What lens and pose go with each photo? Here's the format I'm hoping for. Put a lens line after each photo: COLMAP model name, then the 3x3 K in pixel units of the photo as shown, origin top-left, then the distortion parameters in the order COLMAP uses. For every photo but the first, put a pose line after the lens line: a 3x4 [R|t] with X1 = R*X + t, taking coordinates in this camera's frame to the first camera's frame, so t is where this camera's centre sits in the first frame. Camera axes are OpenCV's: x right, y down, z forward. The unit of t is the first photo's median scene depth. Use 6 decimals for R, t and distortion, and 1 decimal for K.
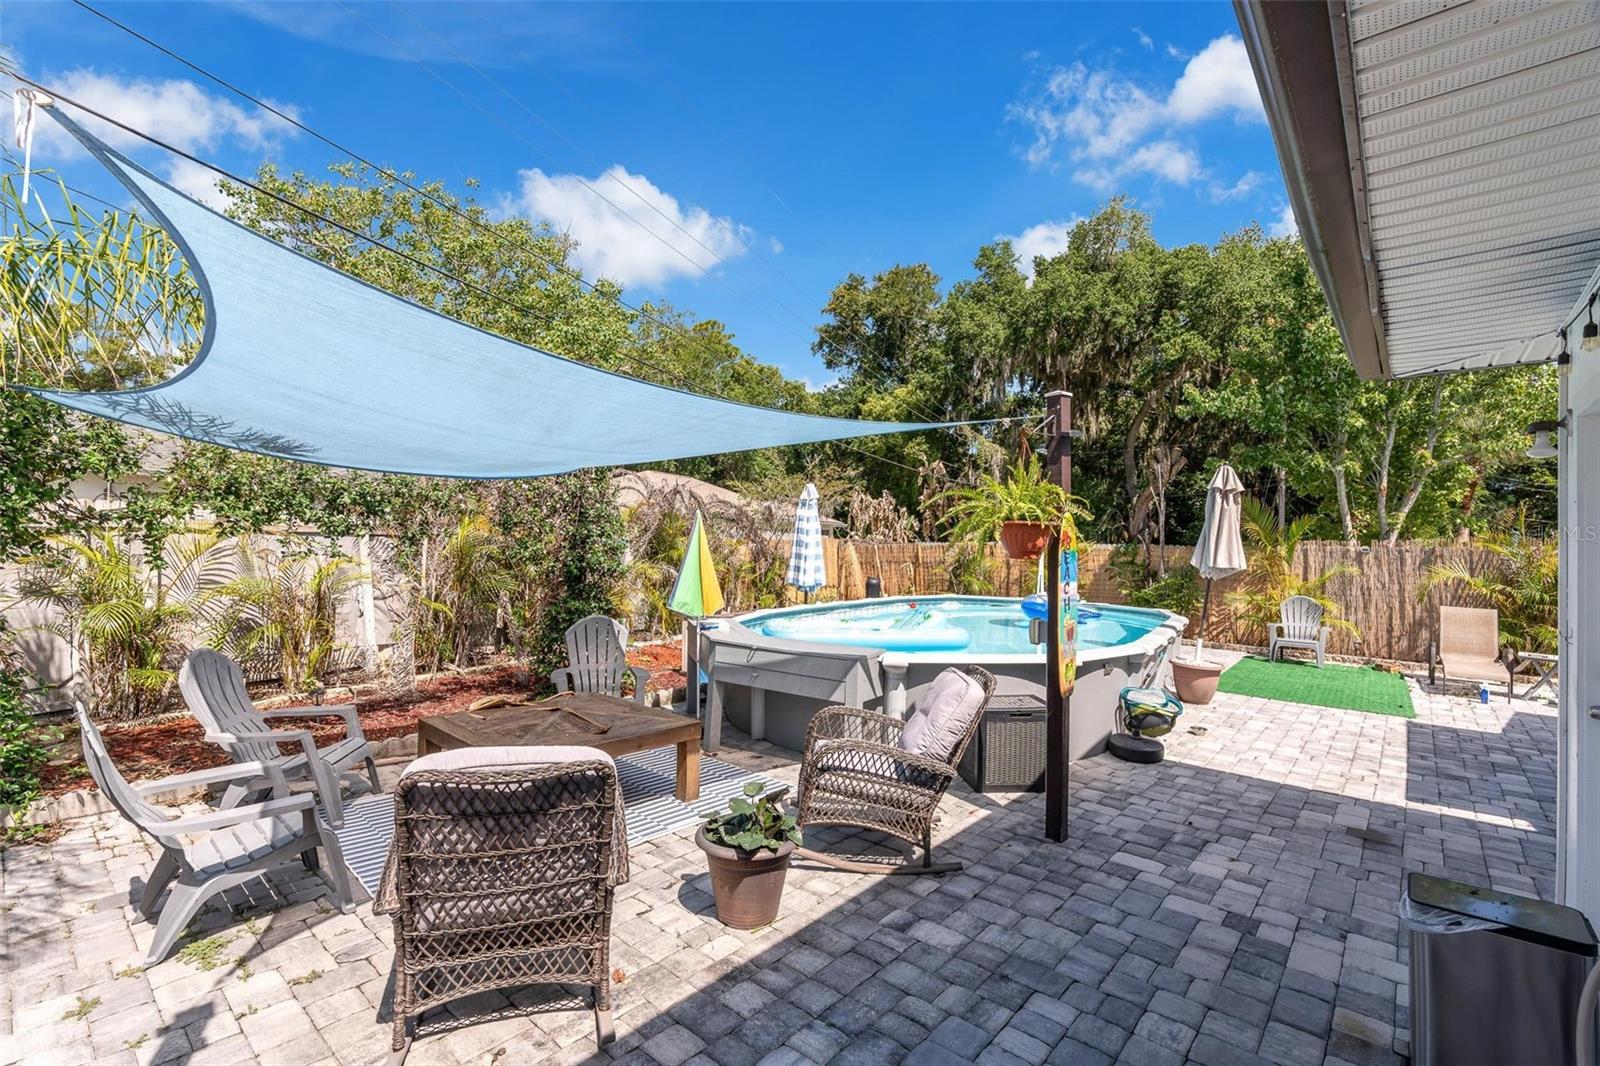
lens RADIAL K [[715.3, 0, 796.4], [0, 715.3, 528.9], [0, 0, 1]] dist [-0.008469, 0.002176]
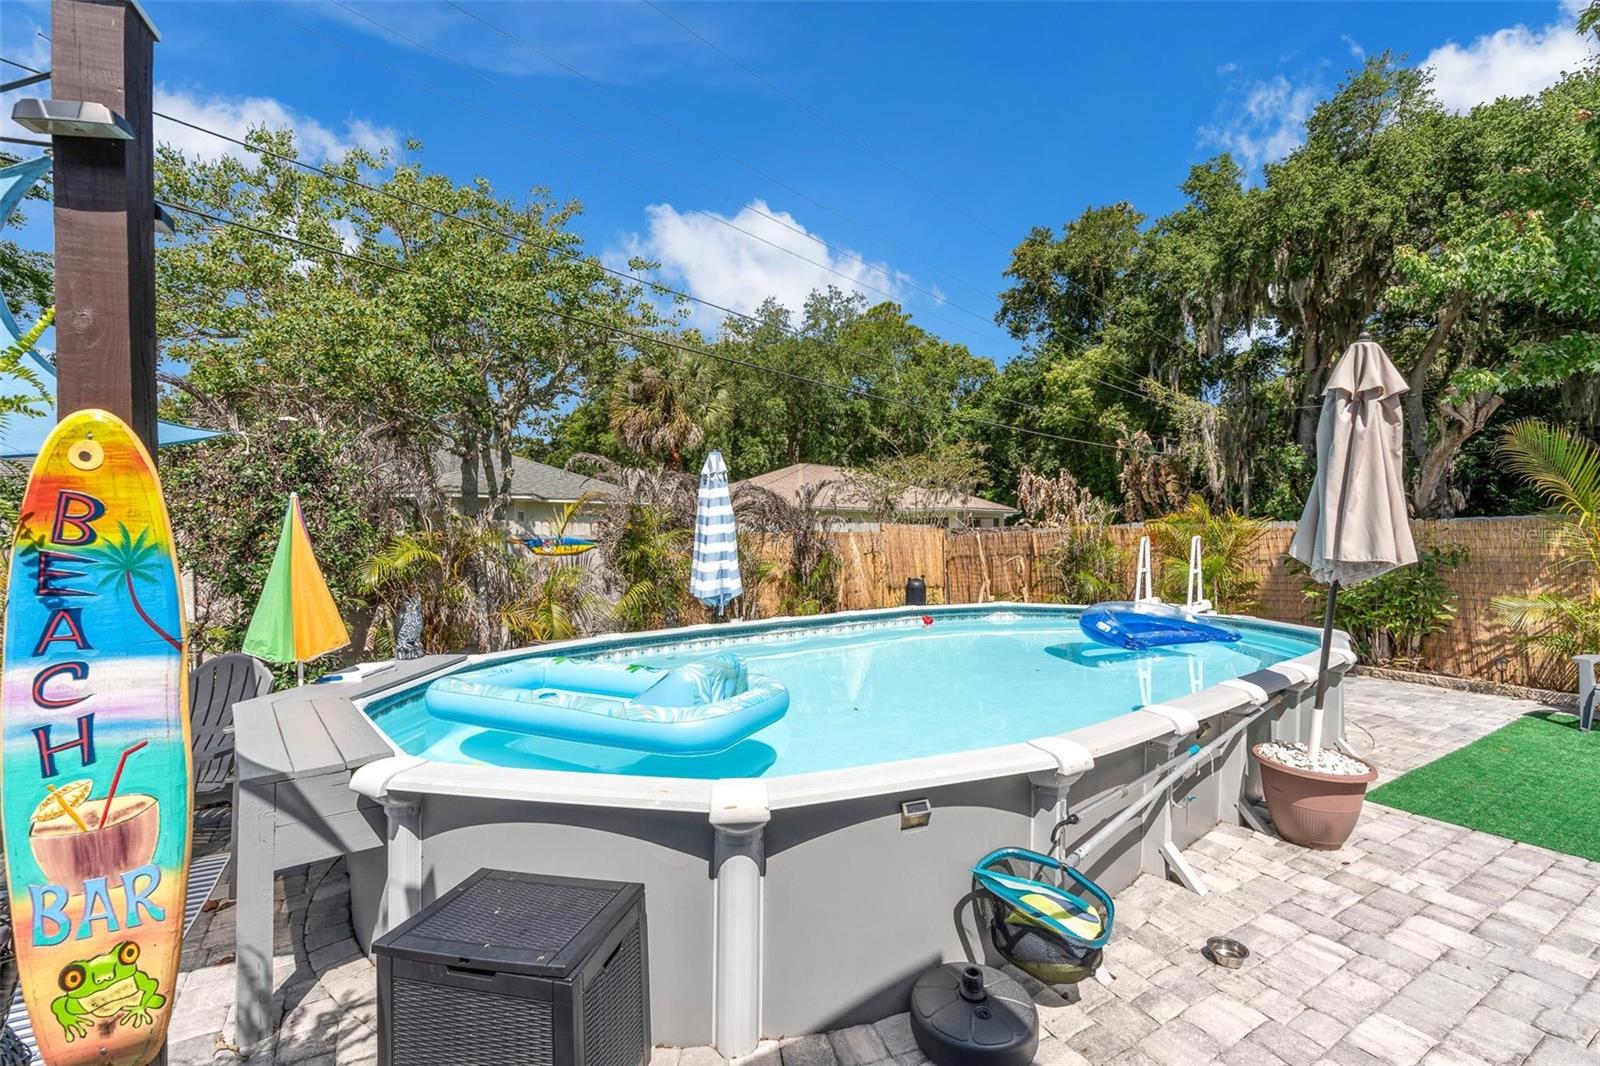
lens RADIAL K [[715.3, 0, 797.5], [0, 715.3, 530.5], [0, 0, 1]] dist [-0.008469, 0.002176]
pose [[0.950894, -0.035883, -0.307429, 0.252184], [0.038939, 0.999234, 0.003810, 0.011947], [0.307057, -0.015594, 0.951563, 0.288194]]
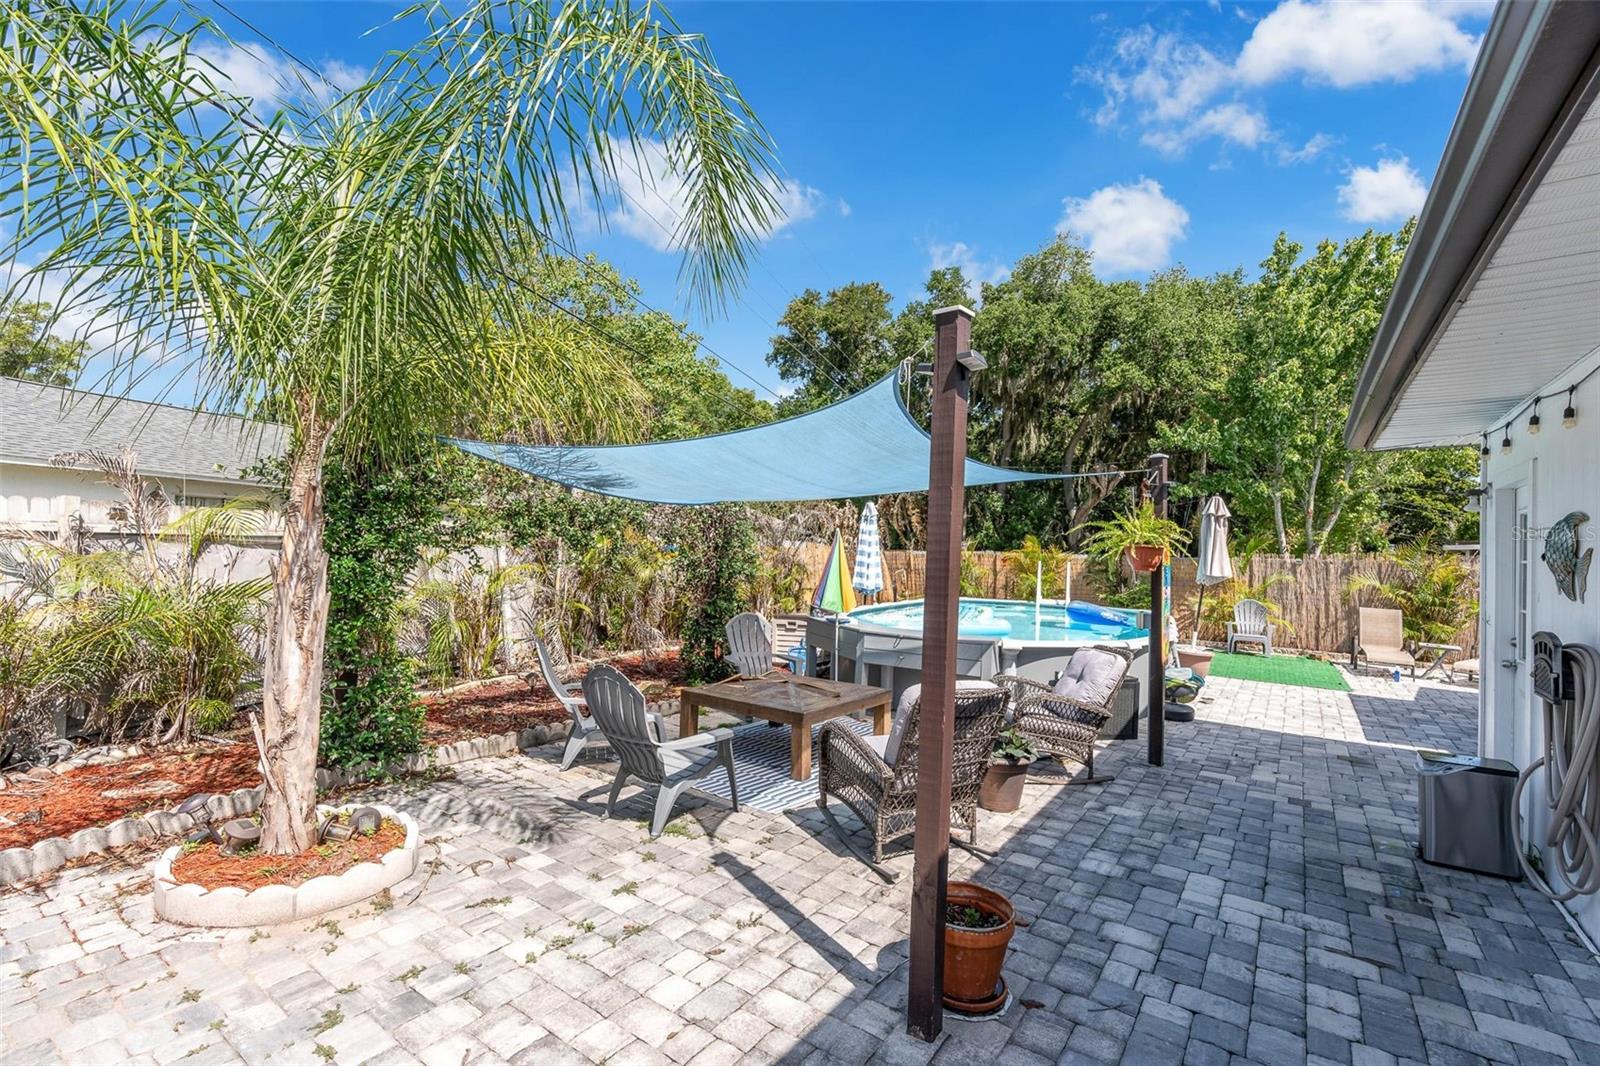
lens RADIAL K [[715.3, 0, 796.5], [0, 715.3, 530.9], [0, 0, 1]] dist [-0.008469, 0.002176]
pose [[0.994705, 0.012154, 0.102054, -0.179771], [-0.011799, 0.999922, -0.004079, -0.008177], [-0.102096, 0.002853, 0.994770, -0.126709]]
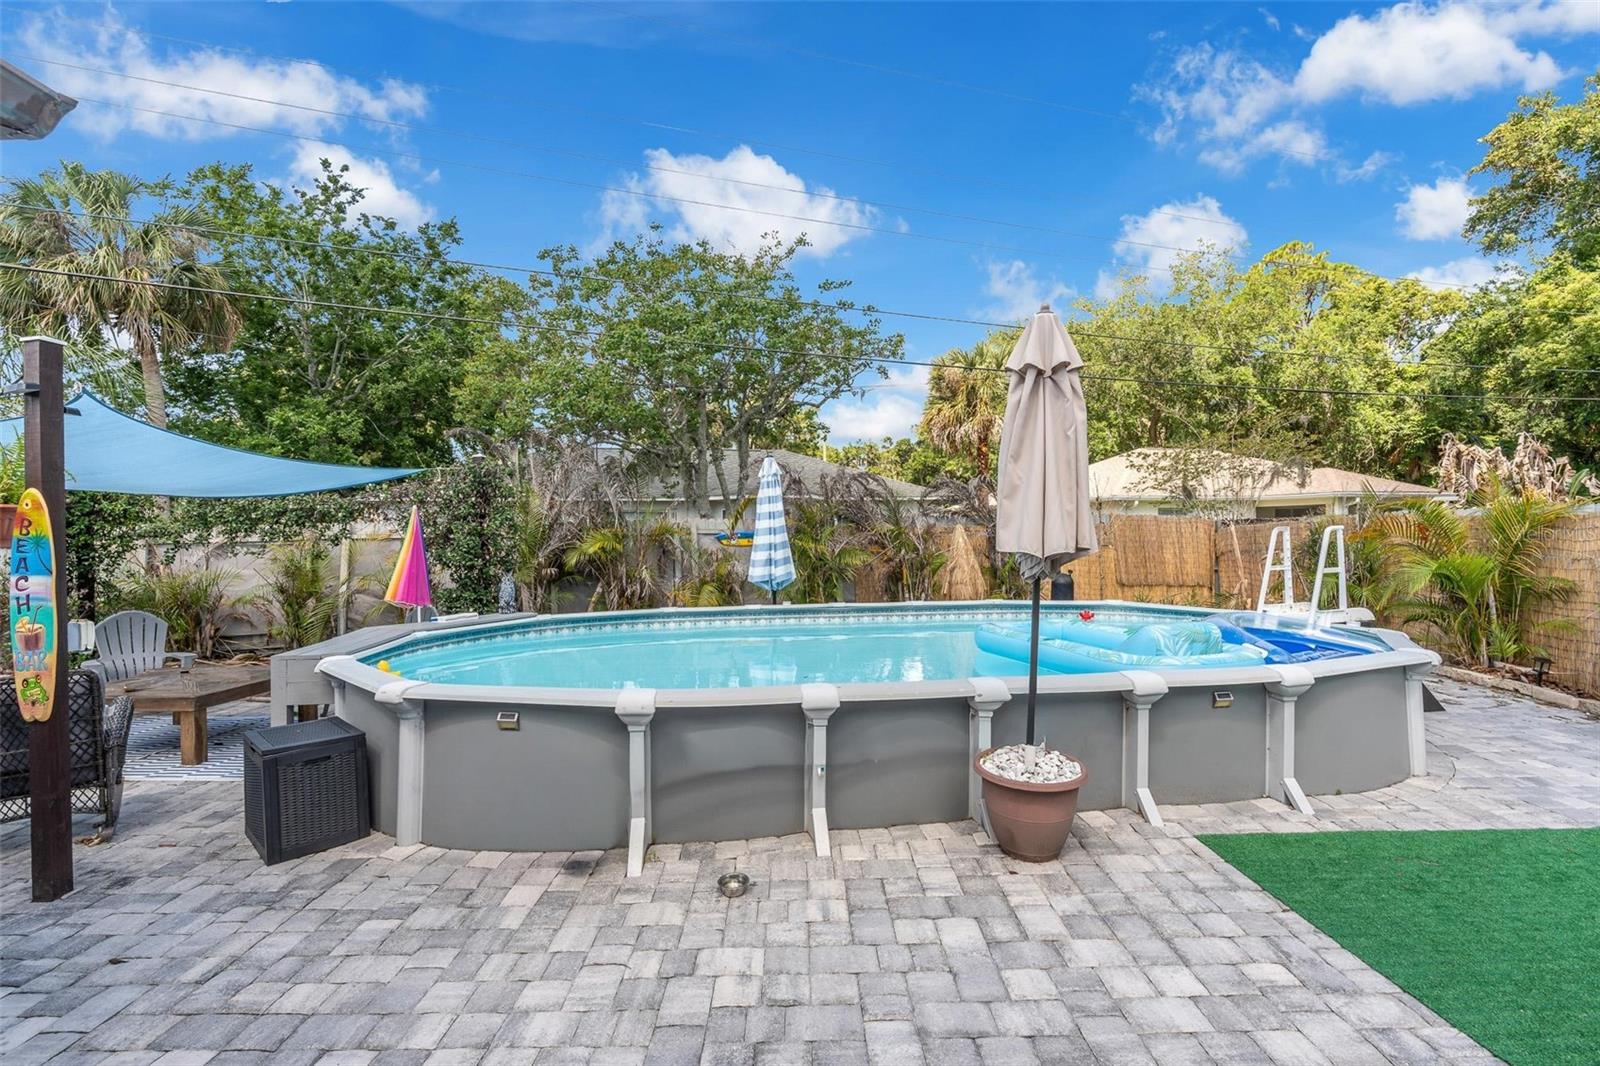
lens RADIAL K [[715.3, 0, 799.6], [0, 715.3, 531.4], [0, 0, 1]] dist [-0.008469, 0.002176]
pose [[0.654965, -0.037105, -0.754747, 0.534857], [0.045880, 0.998904, -0.009293, 0.025068], [0.754265, -0.028542, 0.655950, 0.394029]]
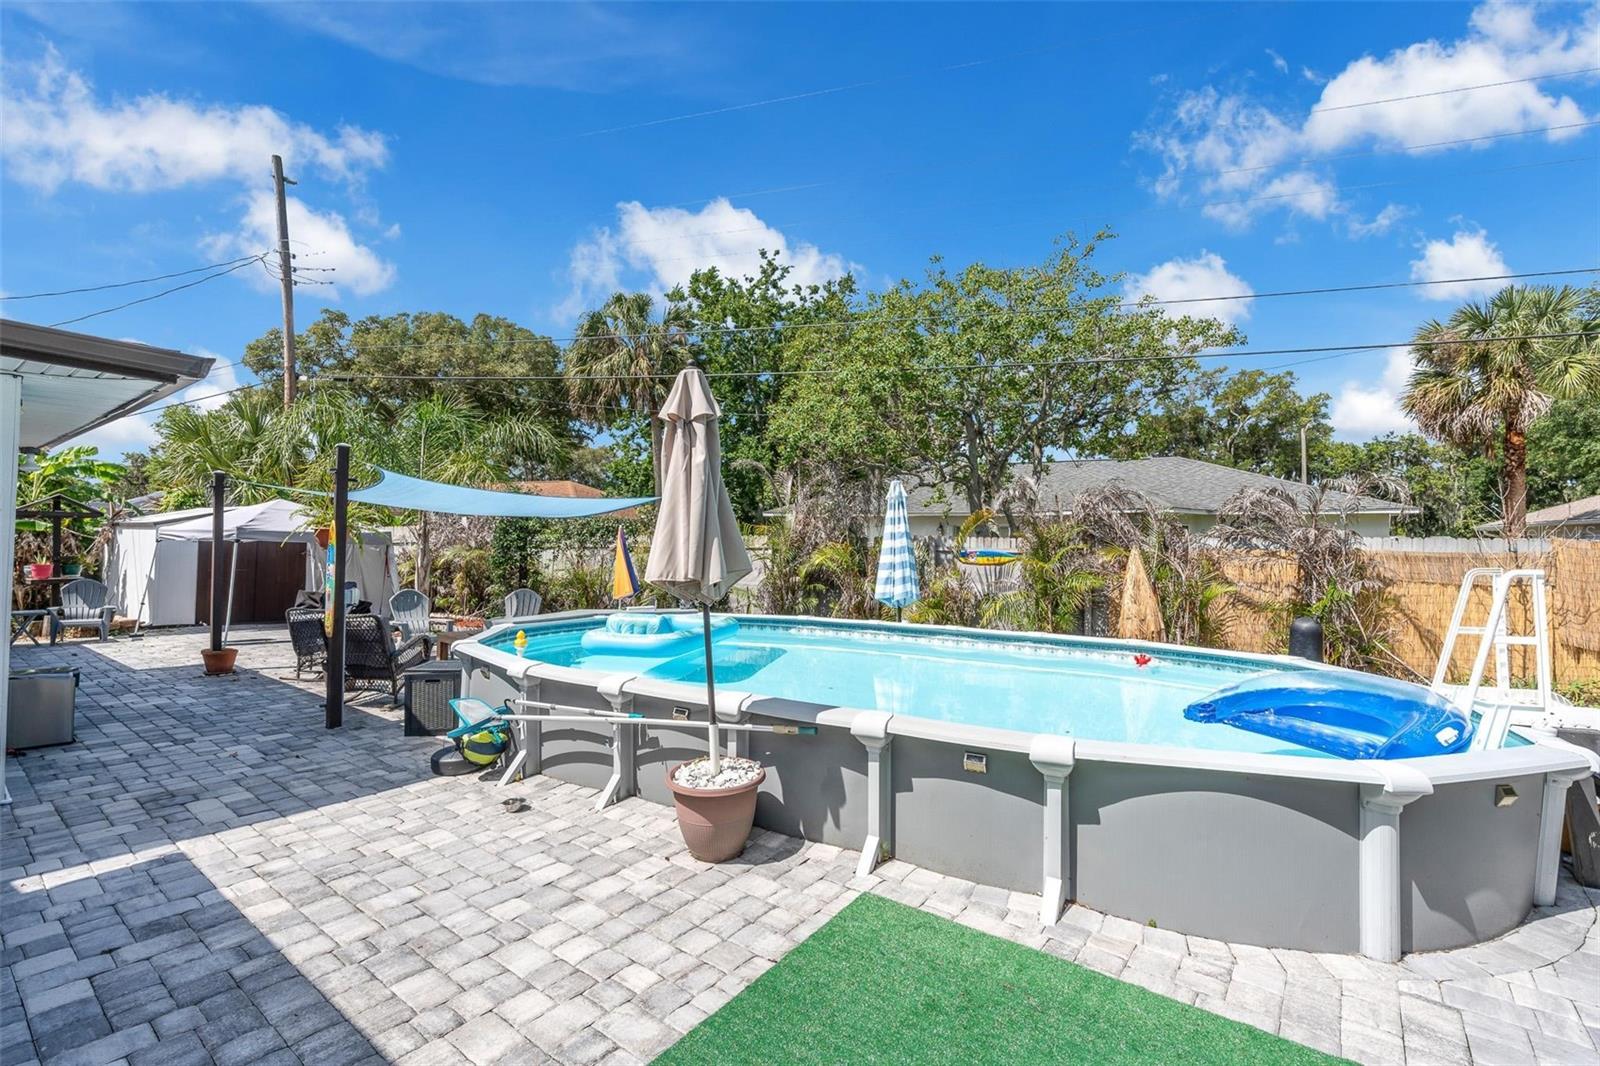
lens RADIAL K [[715.3, 0, 795.5], [0, 715.3, 539.8], [0, 0, 1]] dist [-0.008469, 0.002176]
pose [[0.050512, -0.035112, -0.998106, 0.699702], [0.009772, 0.999351, -0.034661, 0.029427], [0.998676, -0.008002, 0.050823, 0.679558]]
